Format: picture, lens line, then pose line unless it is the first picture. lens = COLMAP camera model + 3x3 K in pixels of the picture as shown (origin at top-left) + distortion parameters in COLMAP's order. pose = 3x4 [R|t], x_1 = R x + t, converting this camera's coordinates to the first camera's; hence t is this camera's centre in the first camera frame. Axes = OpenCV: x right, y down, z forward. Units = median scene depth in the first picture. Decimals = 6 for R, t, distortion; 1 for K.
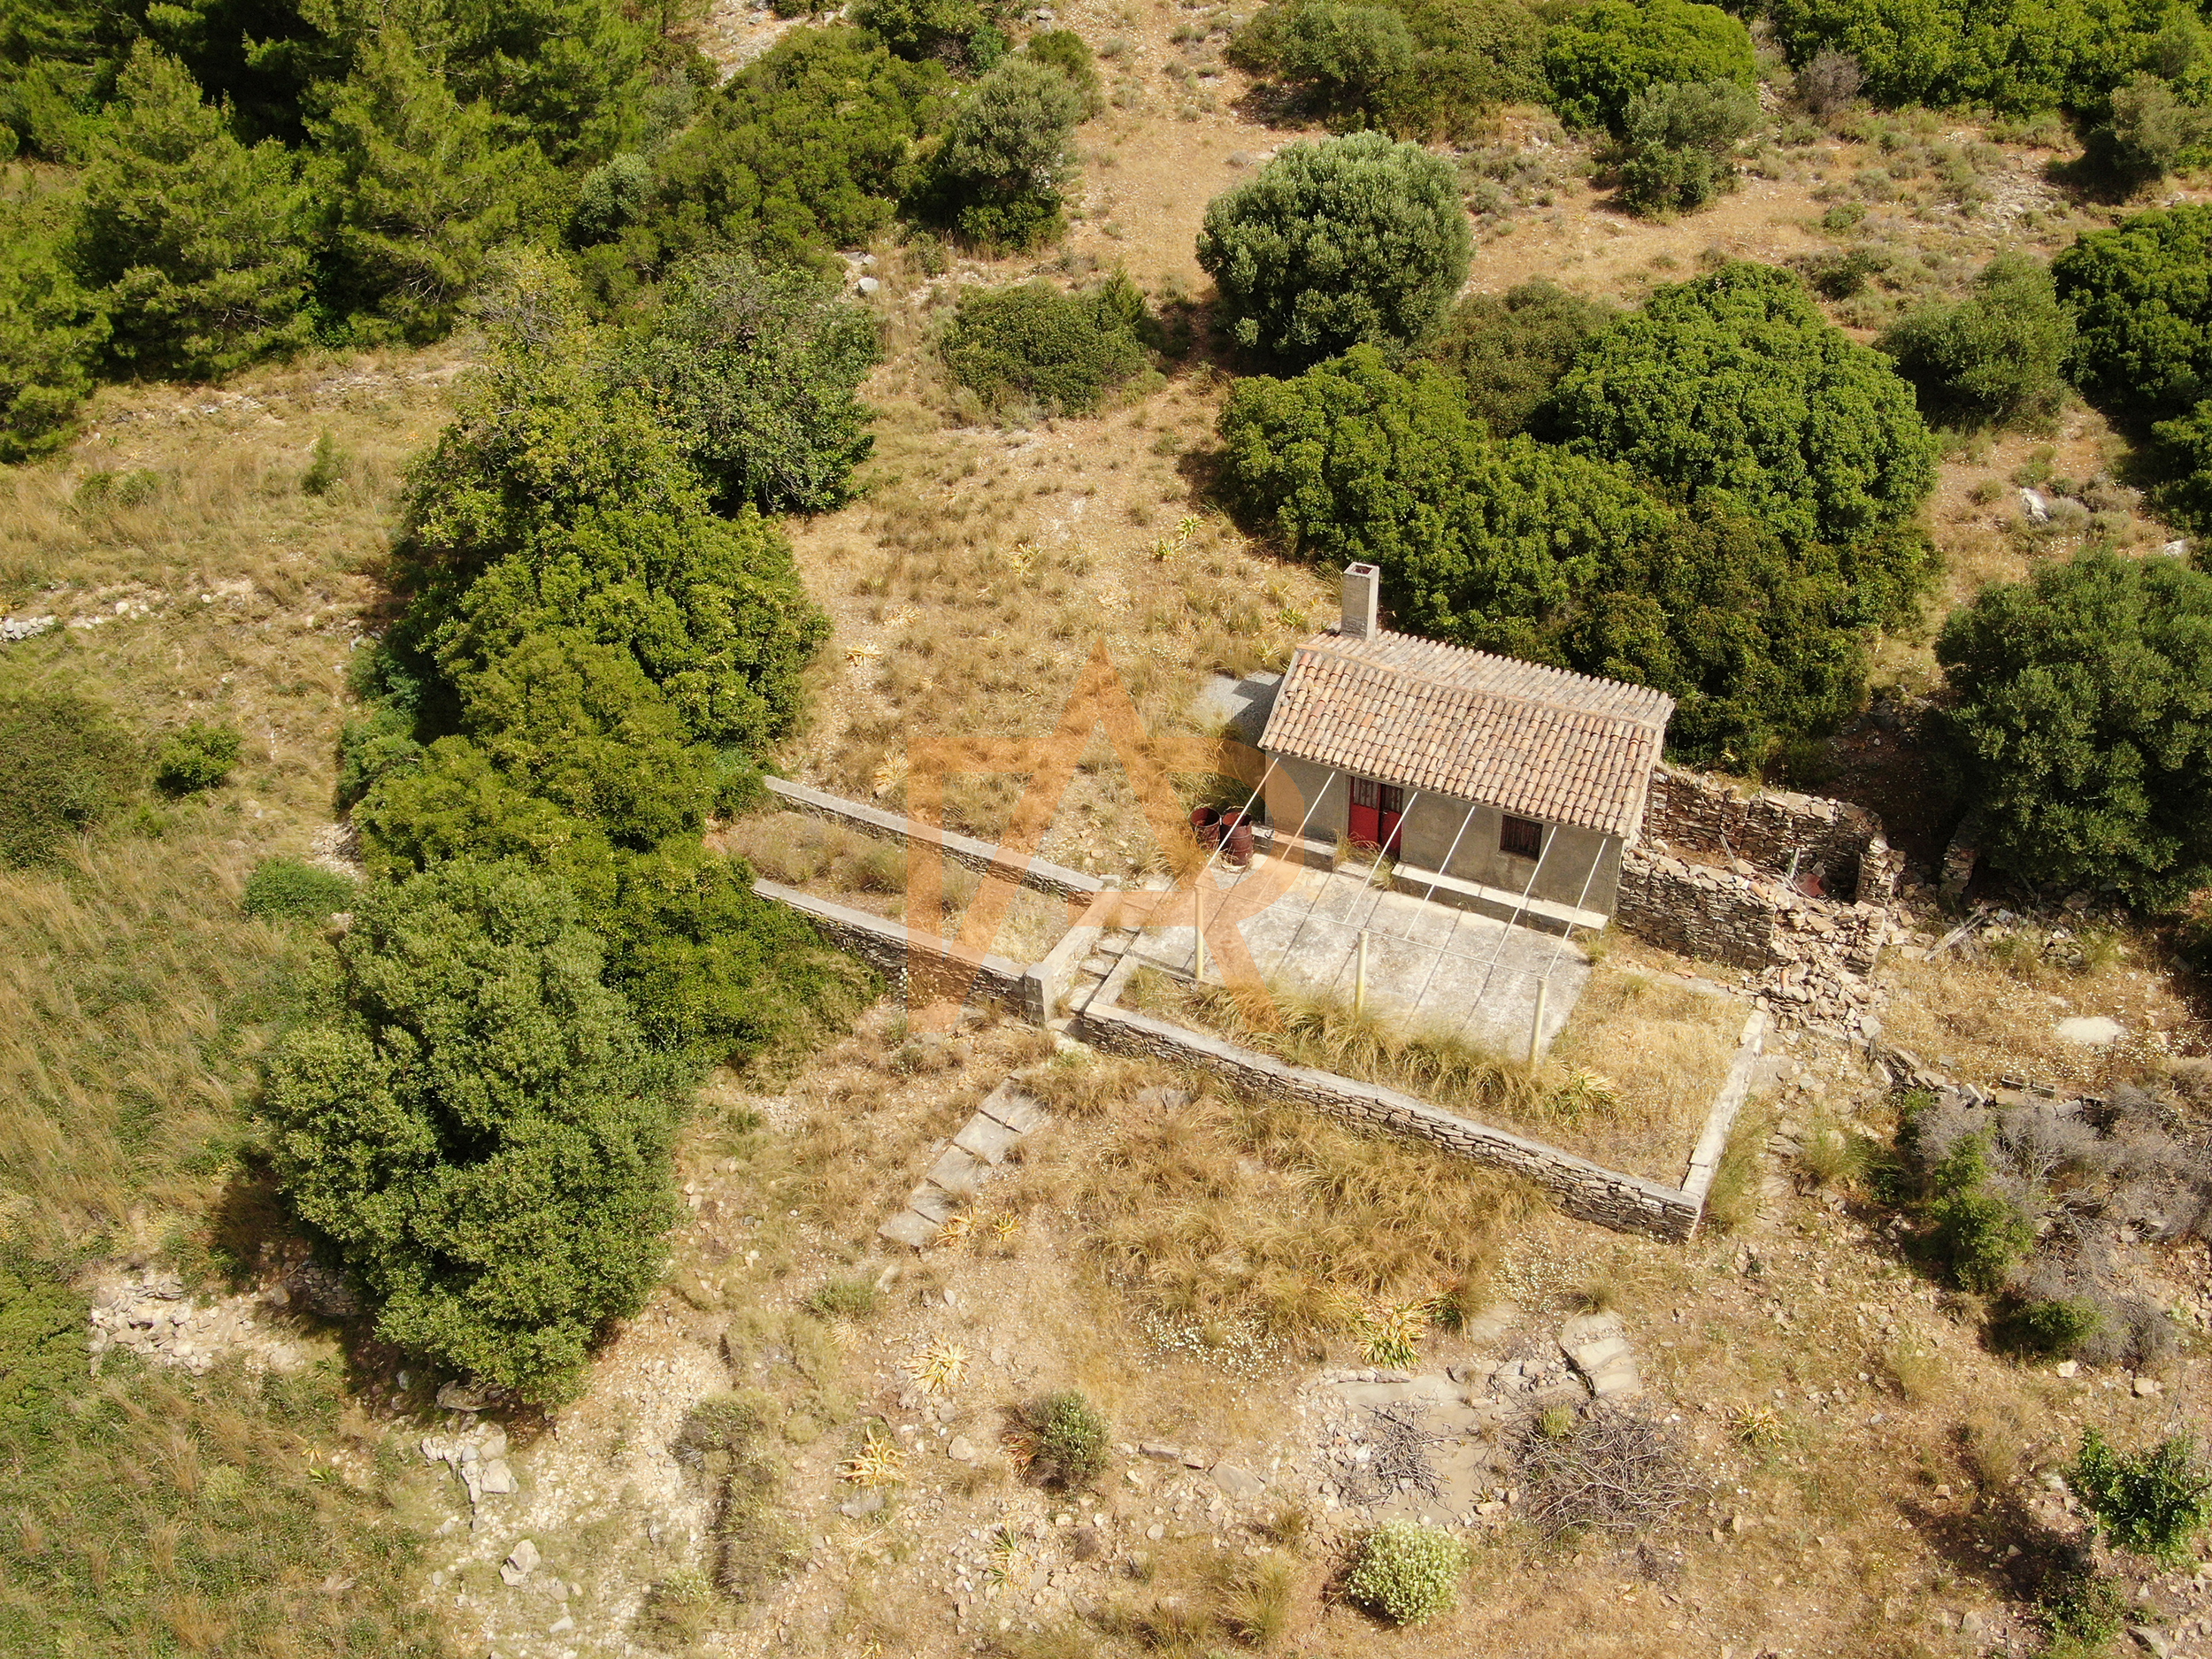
lens RADIAL K [[2242.5, 0, 1106.0], [0, 2242.5, 829.5], [0, 0, 1]] dist [0.005290, -0.019849]
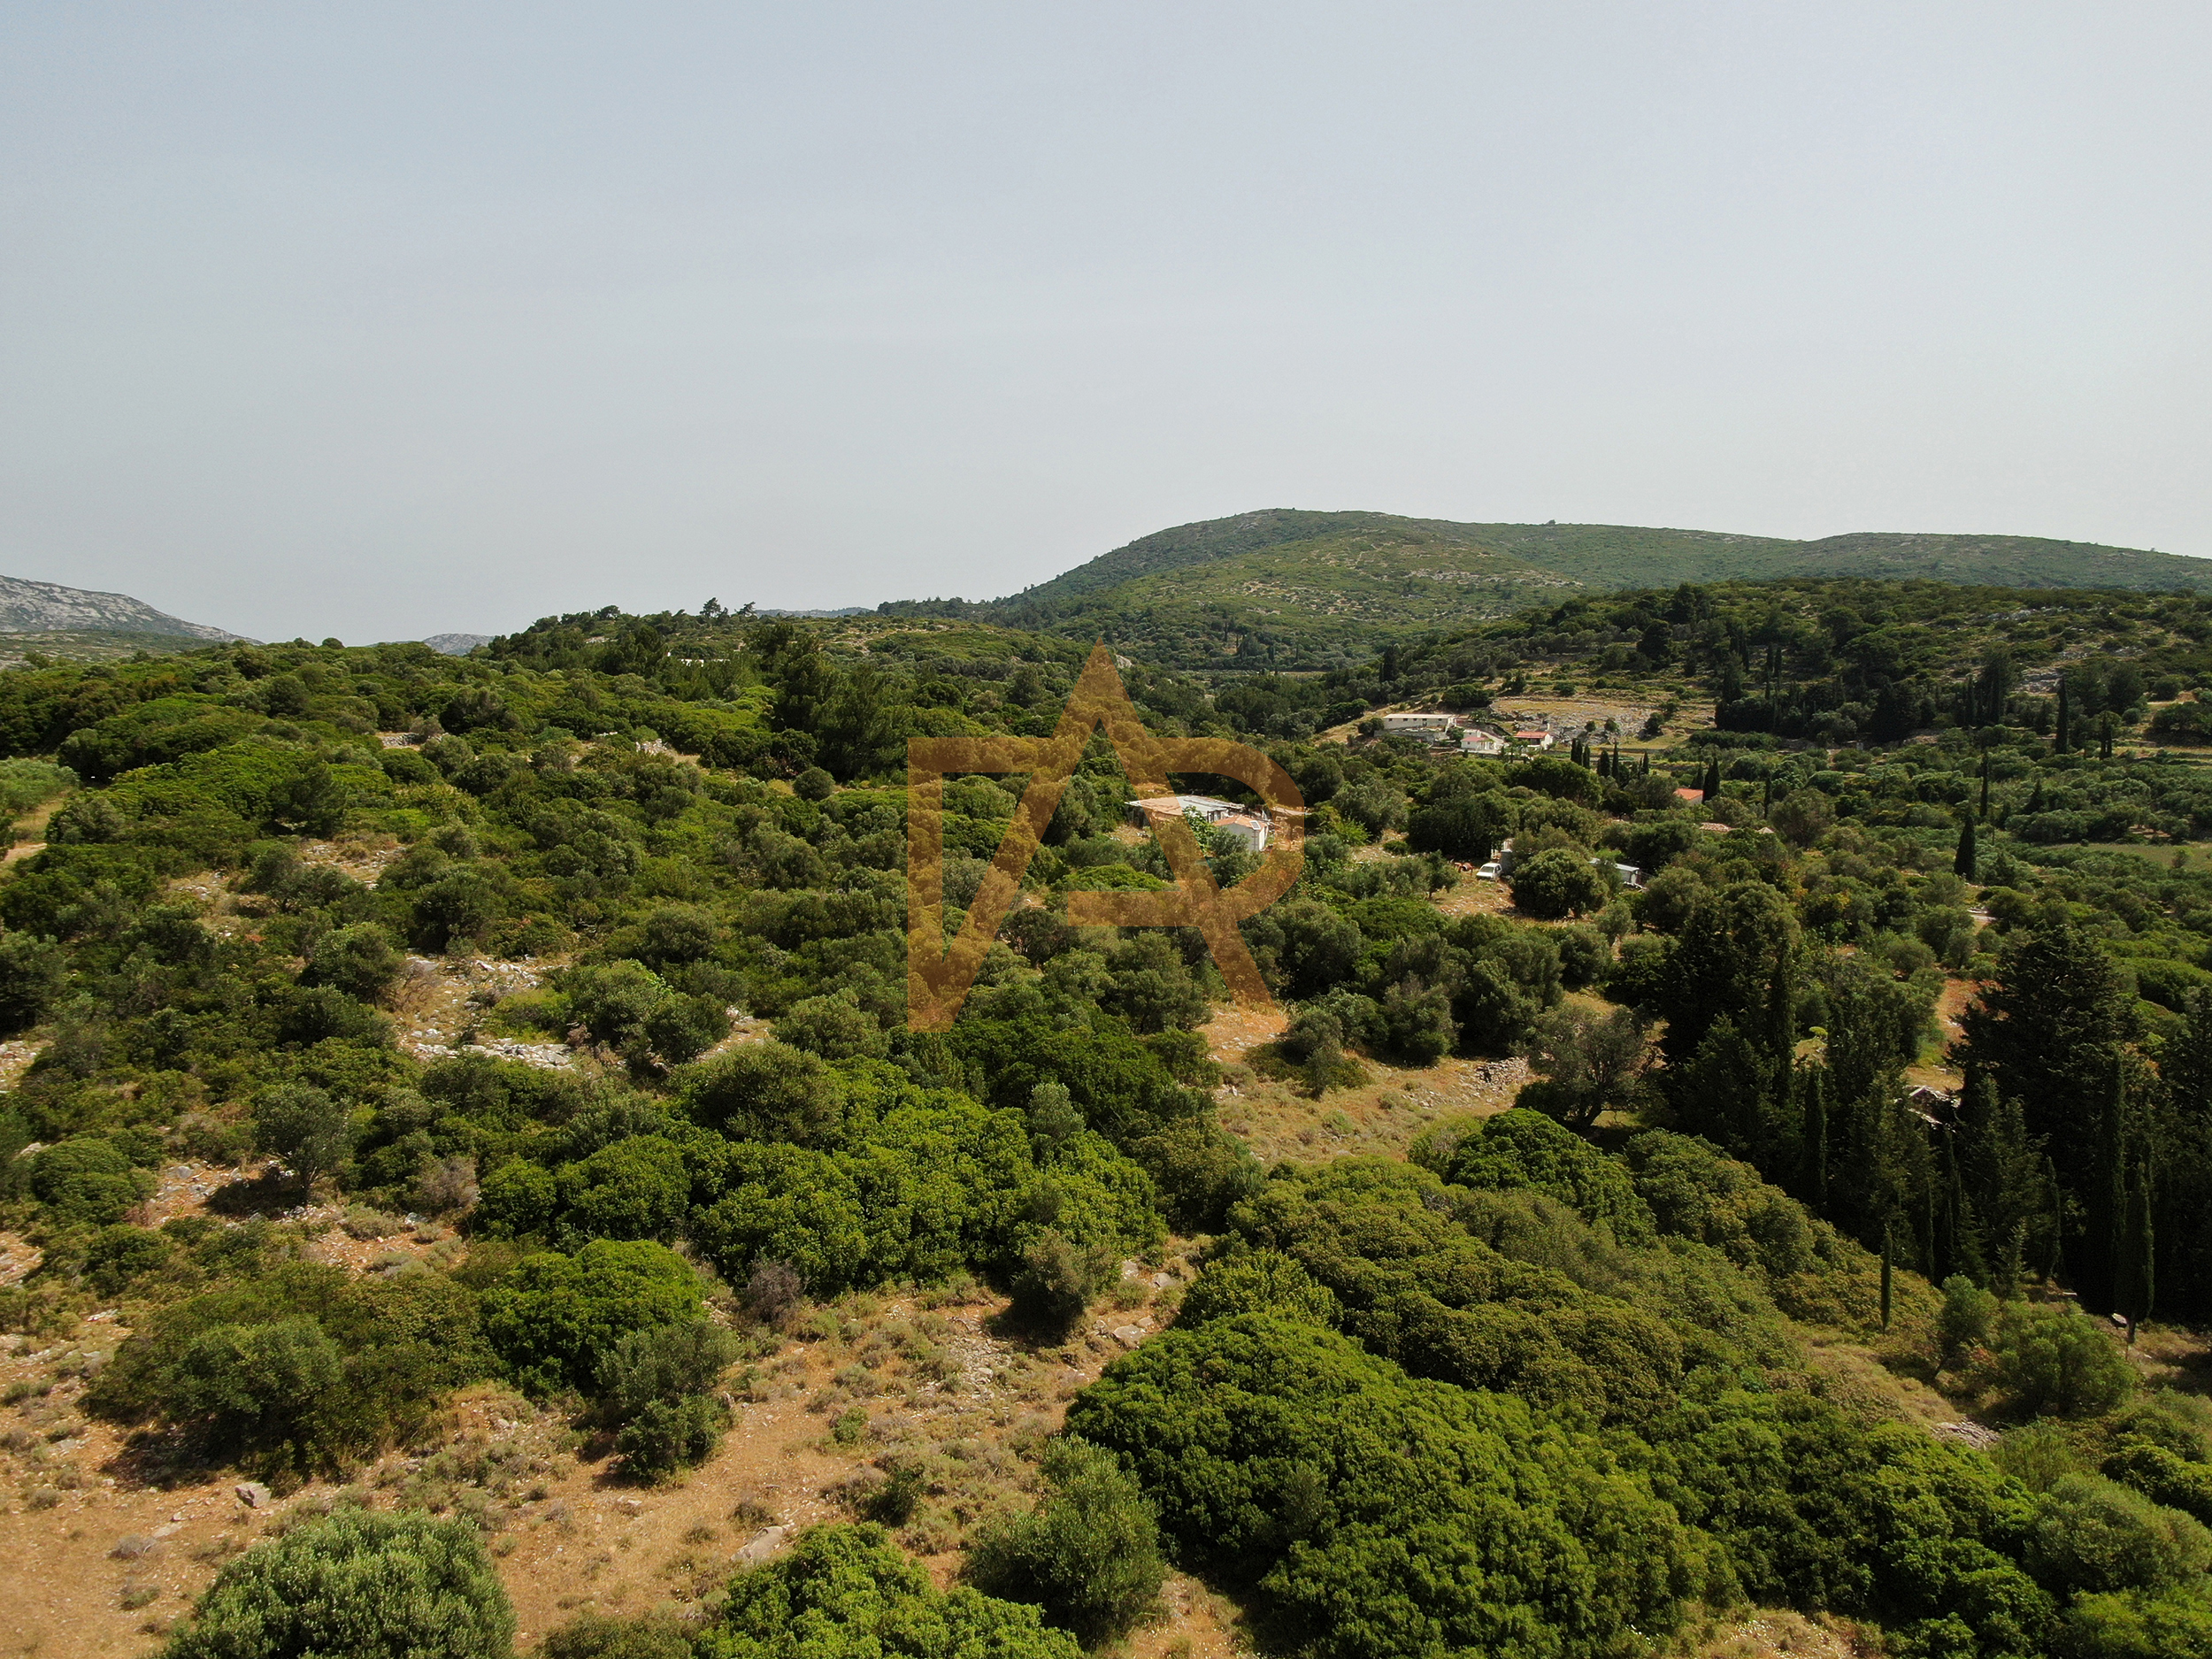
lens RADIAL K [[1632.8, 0, 1106.0], [0, 1632.8, 829.5], [0, 0, 1]] dist [-0.001046, -0.001855]
pose [[0.787047, -0.042680, 0.615415, -0.012396], [0.353717, 0.848545, -0.393517, -0.163519], [-0.505412, 0.527399, 0.682942, 0.297506]]
